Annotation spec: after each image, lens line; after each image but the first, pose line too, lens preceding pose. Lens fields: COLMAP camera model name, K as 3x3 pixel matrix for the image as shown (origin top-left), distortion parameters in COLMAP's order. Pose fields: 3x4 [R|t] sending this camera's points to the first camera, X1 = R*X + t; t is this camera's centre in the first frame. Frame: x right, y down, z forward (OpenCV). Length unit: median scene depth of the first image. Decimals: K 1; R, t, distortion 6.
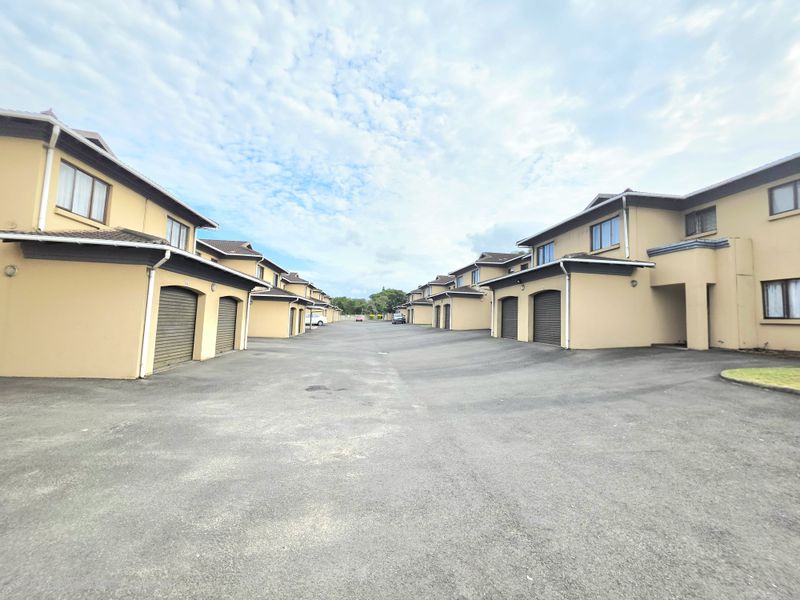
lens RADIAL K [[322.4, 0, 402.9], [0, 322.4, 293.9], [0, 0, 1]] dist [-0.001172, 0.000553]
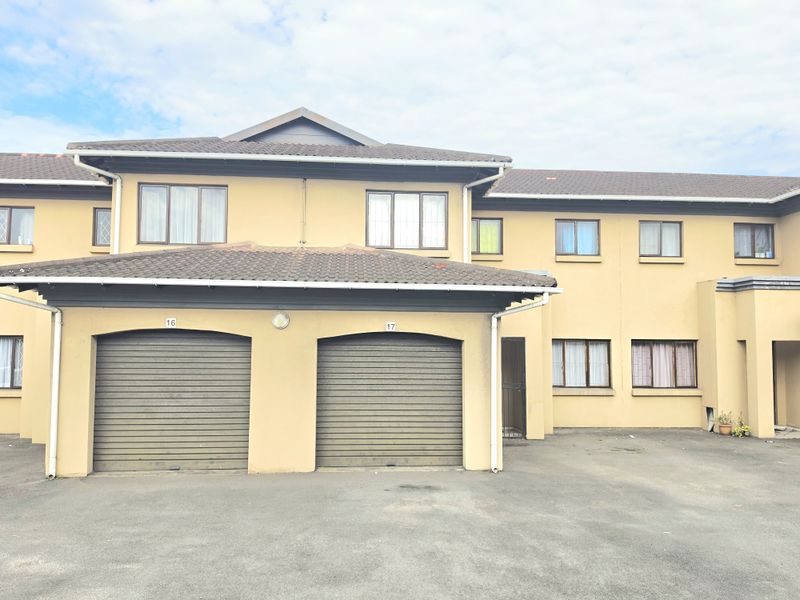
lens RADIAL K [[631.4, 0, 405.2], [0, 631.4, 304.7], [0, 0, 1]] dist [0.014608, -0.001962]
pose [[-0.040794, -0.099327, -0.994218, 0.306640], [0.077239, 0.991756, -0.102250, 0.062151], [0.996178, -0.080963, -0.032785, 1.144619]]
